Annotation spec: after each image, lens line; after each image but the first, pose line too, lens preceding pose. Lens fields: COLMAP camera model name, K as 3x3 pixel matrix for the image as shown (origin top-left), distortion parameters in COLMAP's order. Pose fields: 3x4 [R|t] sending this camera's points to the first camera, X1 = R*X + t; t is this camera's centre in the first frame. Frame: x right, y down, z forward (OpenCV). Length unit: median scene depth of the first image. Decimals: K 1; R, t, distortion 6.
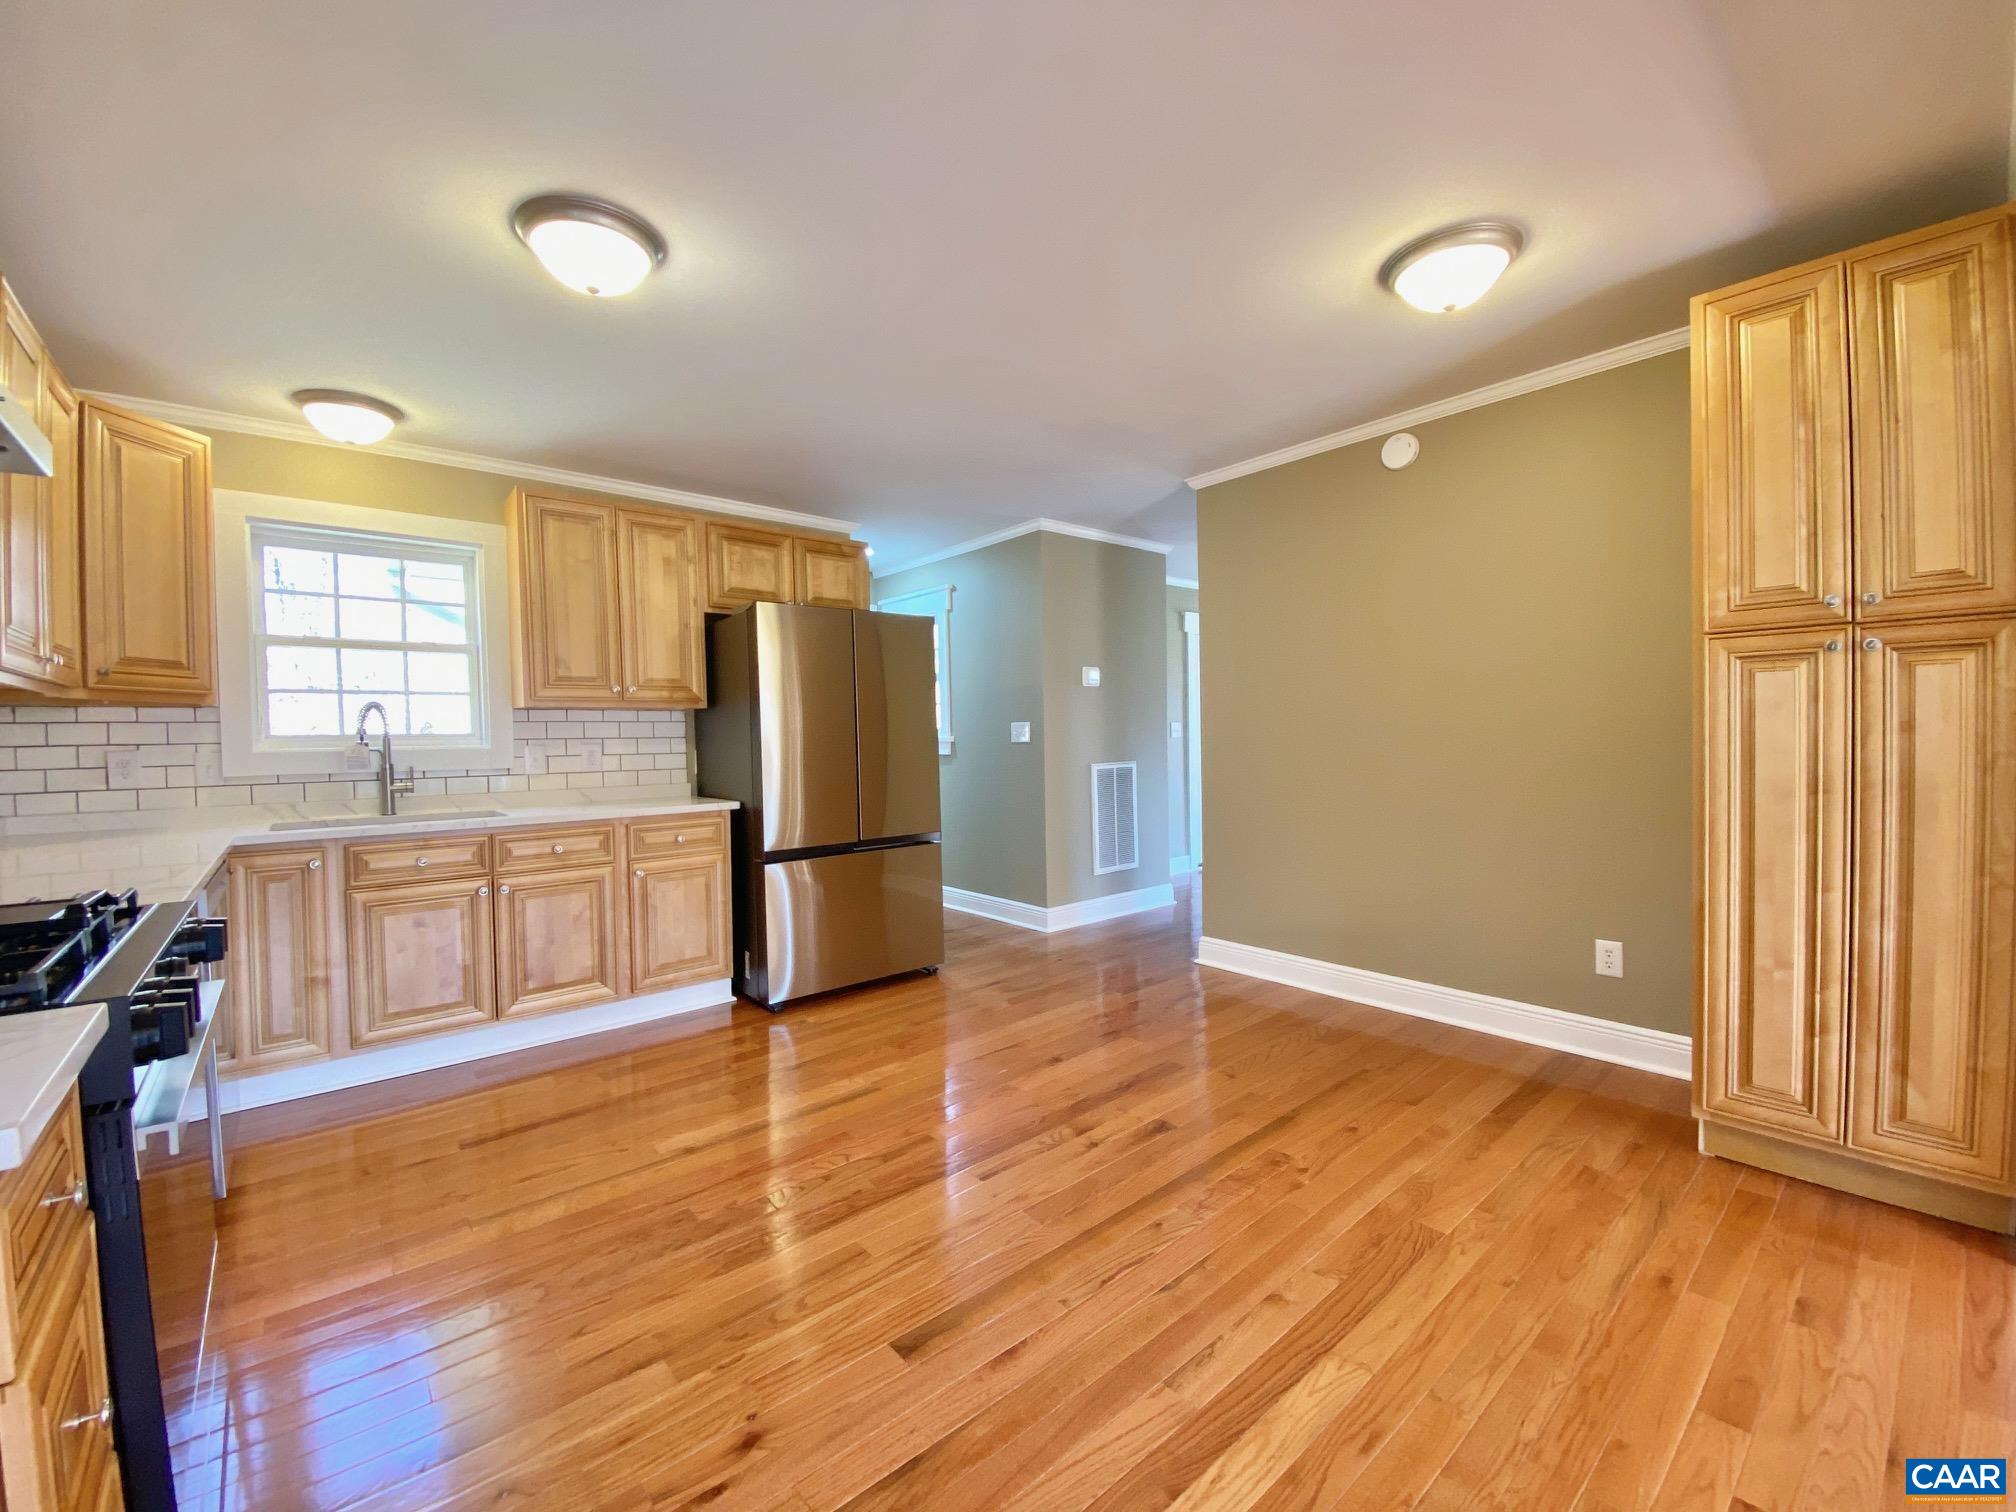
lens RADIAL K [[811.3, 0, 1008.0], [0, 811.3, 756.0], [0, 0, 1]] dist [-0.019036, -0.000284]
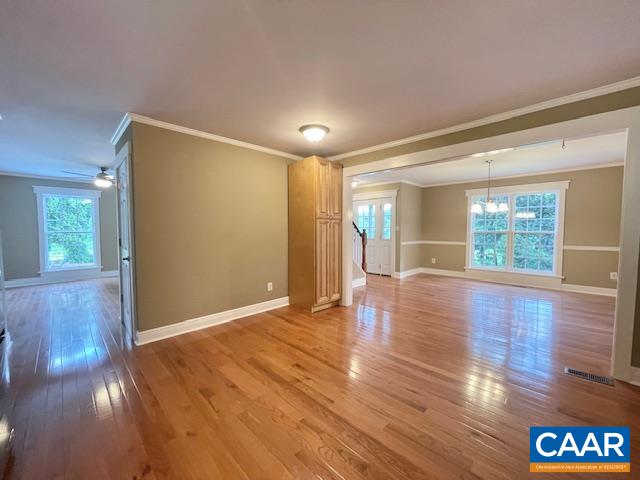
lens RADIAL K [[257.1, 0, 317.6], [0, 257.1, 238.9], [0, 0, 1]] dist [-0.001200, -0.000219]
pose [[-0.067839, -0.020942, 0.997476, -0.560840], [0.024506, 0.999443, 0.022650, -0.030194], [-0.997395, 0.025981, -0.067288, 0.698439]]
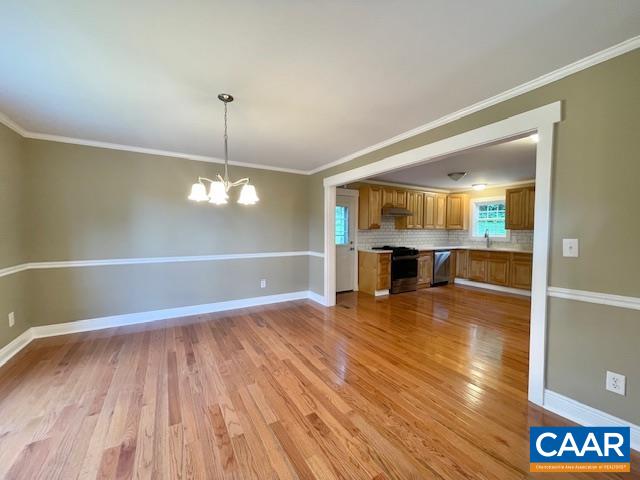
lens RADIAL K [[257.1, 0, 317.6], [0, 257.1, 238.9], [0, 0, 1]] dist [-0.001200, -0.000219]
pose [[-0.194693, 0.053438, -0.979408, 1.323334], [-0.018740, 0.998130, 0.058185, -0.075297], [0.980685, 0.029683, -0.193327, 0.096826]]
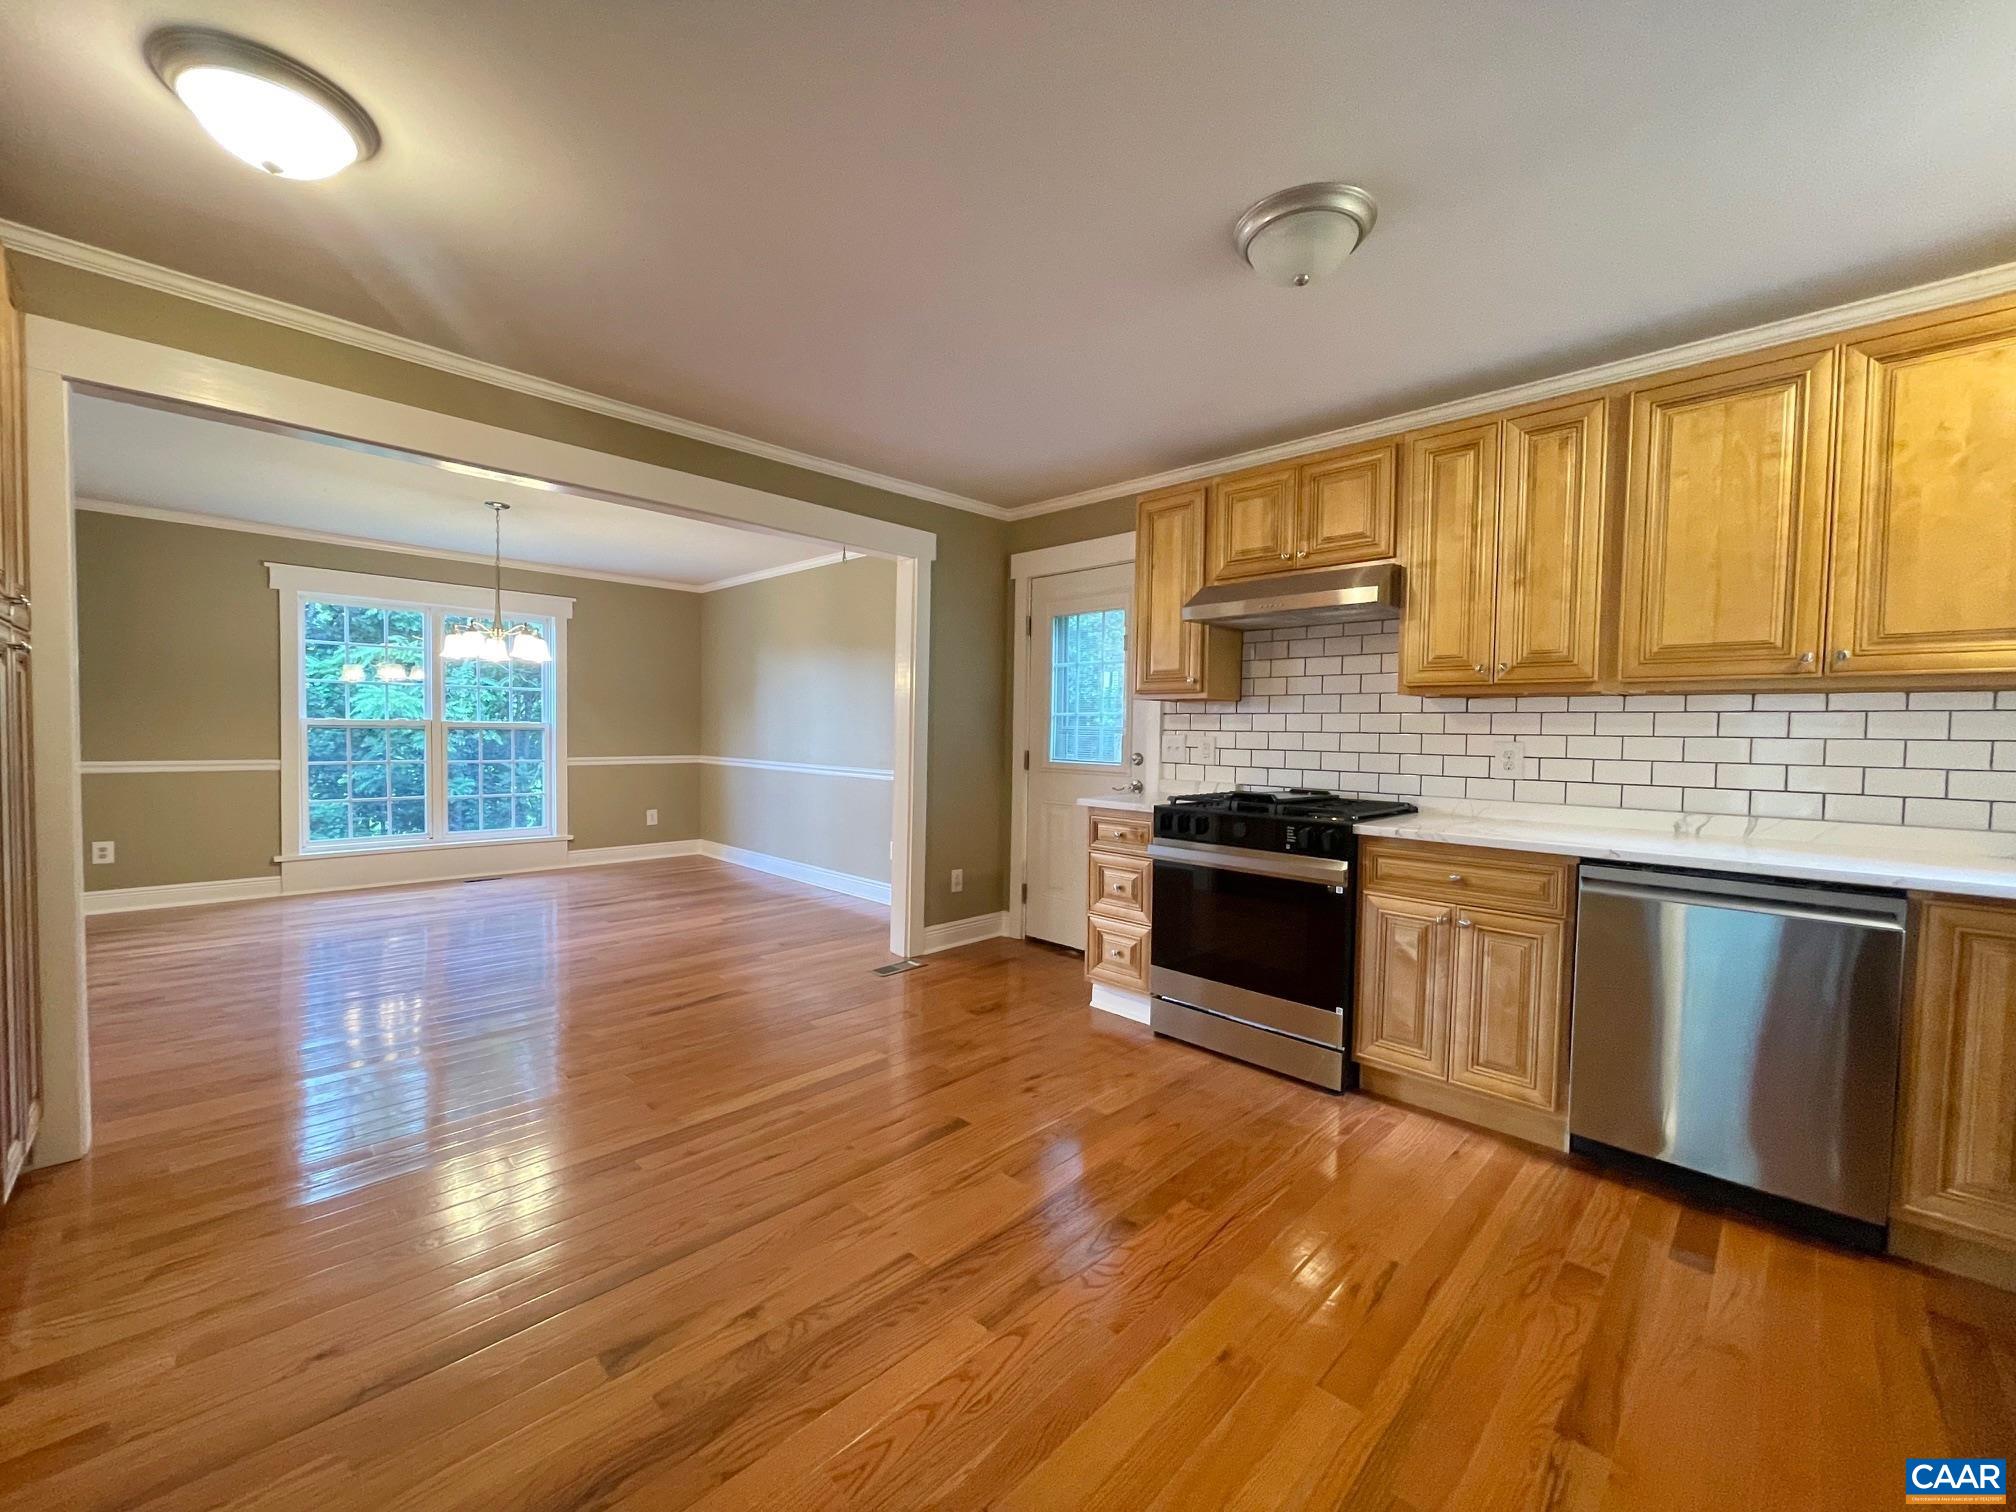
lens RADIAL K [[810.0, 0, 1000.5], [0, 810.0, 752.5], [0, 0, 1]] dist [-0.001200, -0.000219]
pose [[-0.998027, 0.005154, -0.062575, -0.048275], [0.001804, 0.998567, 0.053487, -0.034696], [0.062761, 0.053269, -0.996606, 1.168020]]
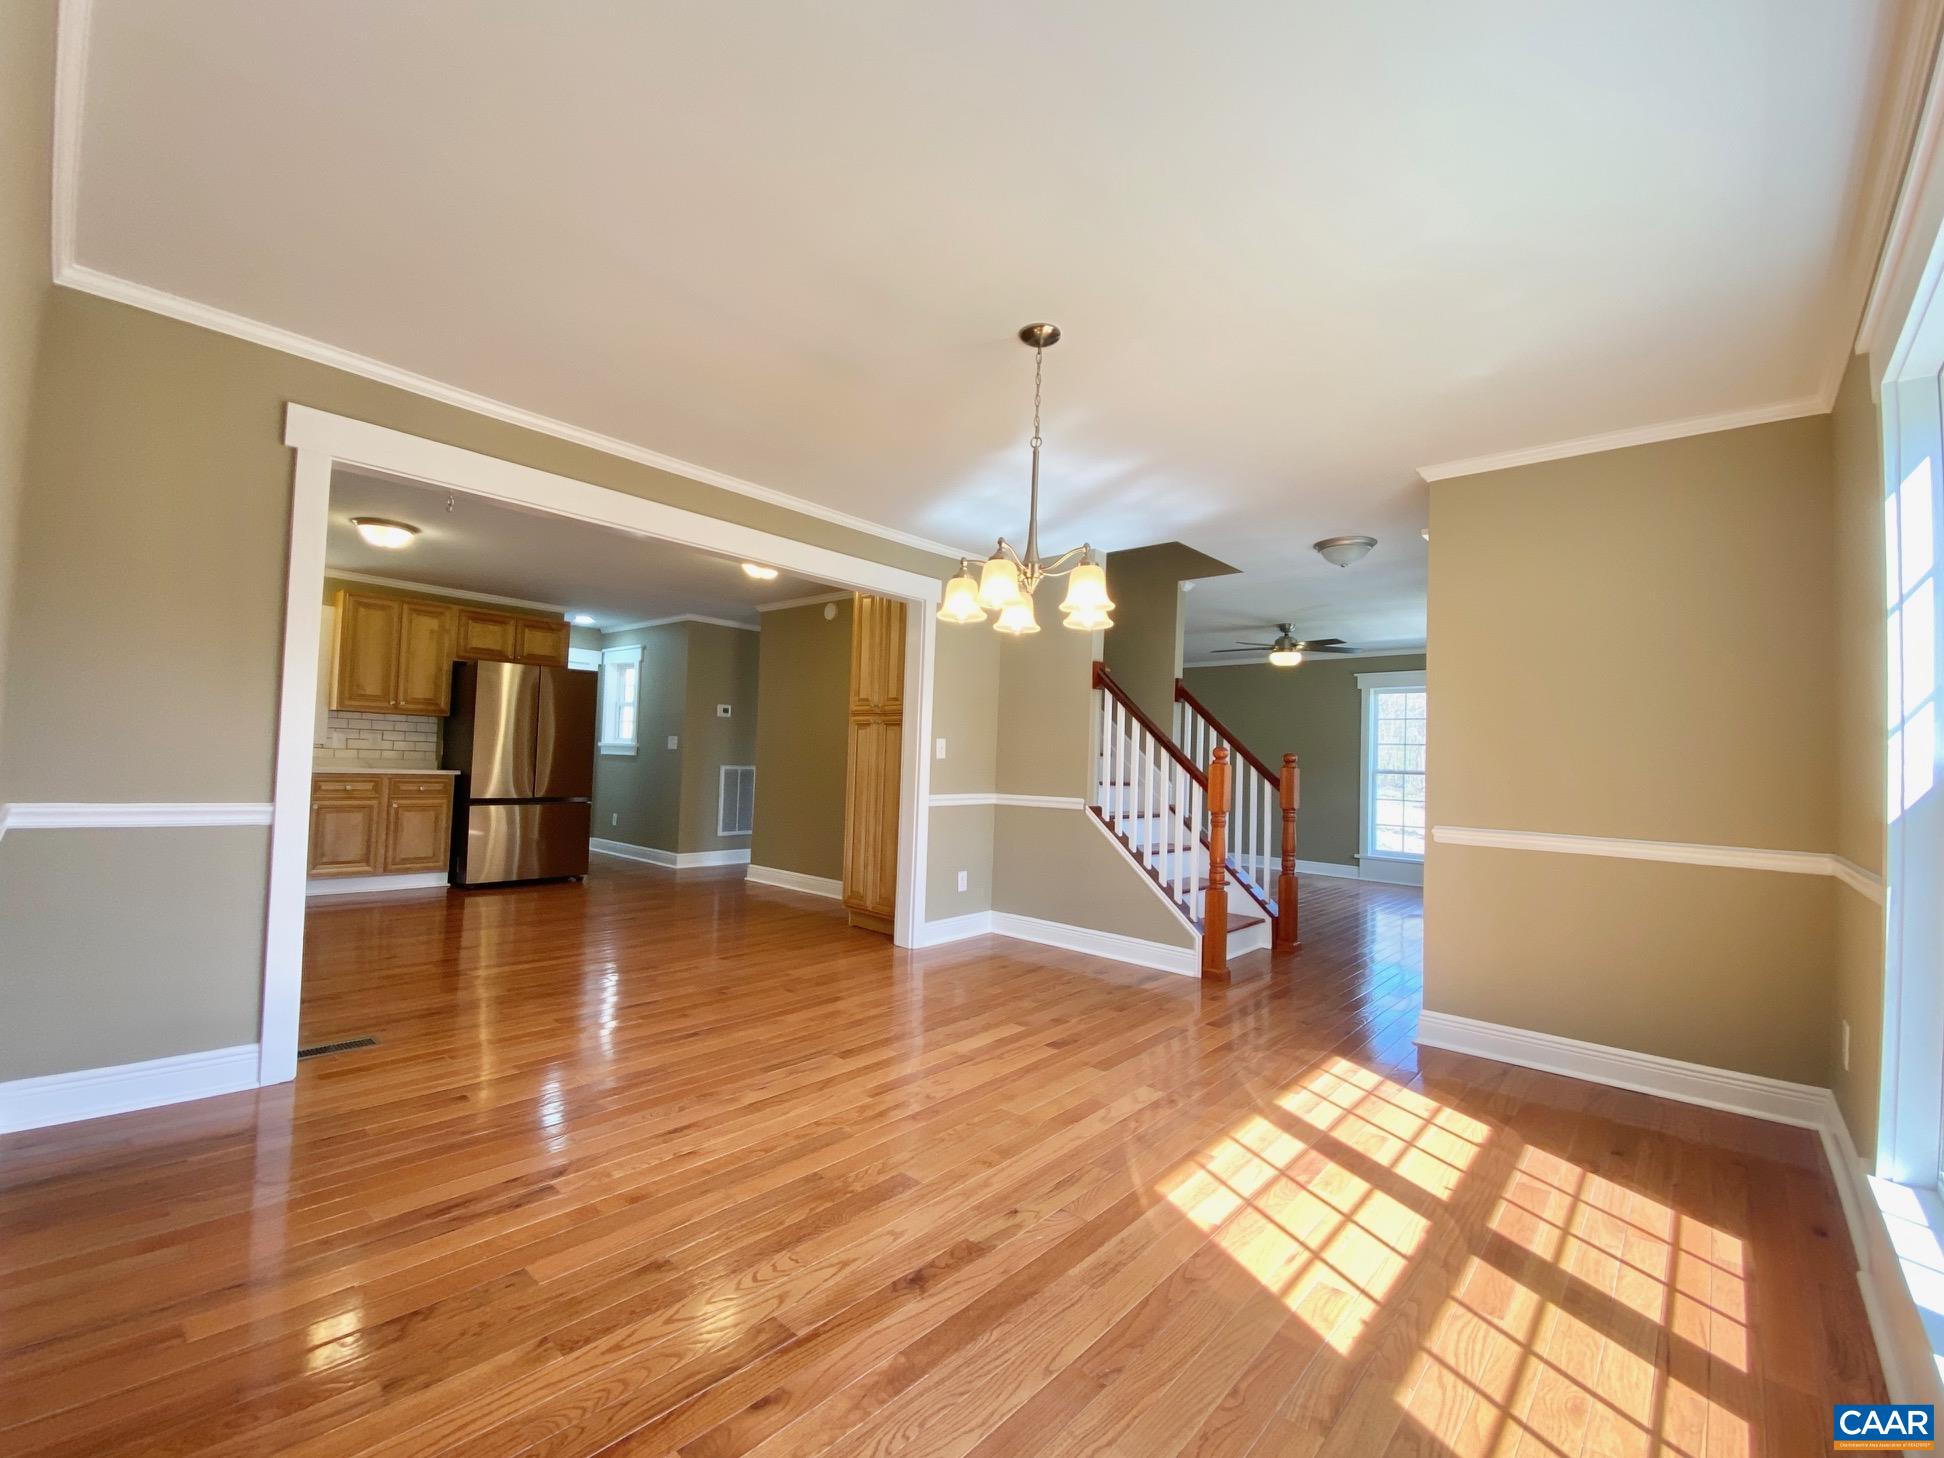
lens RADIAL K [[833.5, 0, 985.2], [0, 833.5, 730.7], [0, 0, 1]] dist [0.000306, -0.023312]
pose [[0.990145, 0.060279, 0.126413, 0.589419], [-0.052485, 0.996562, -0.064106, 0.026946], [-0.129843, 0.056839, 0.989904, -0.985373]]
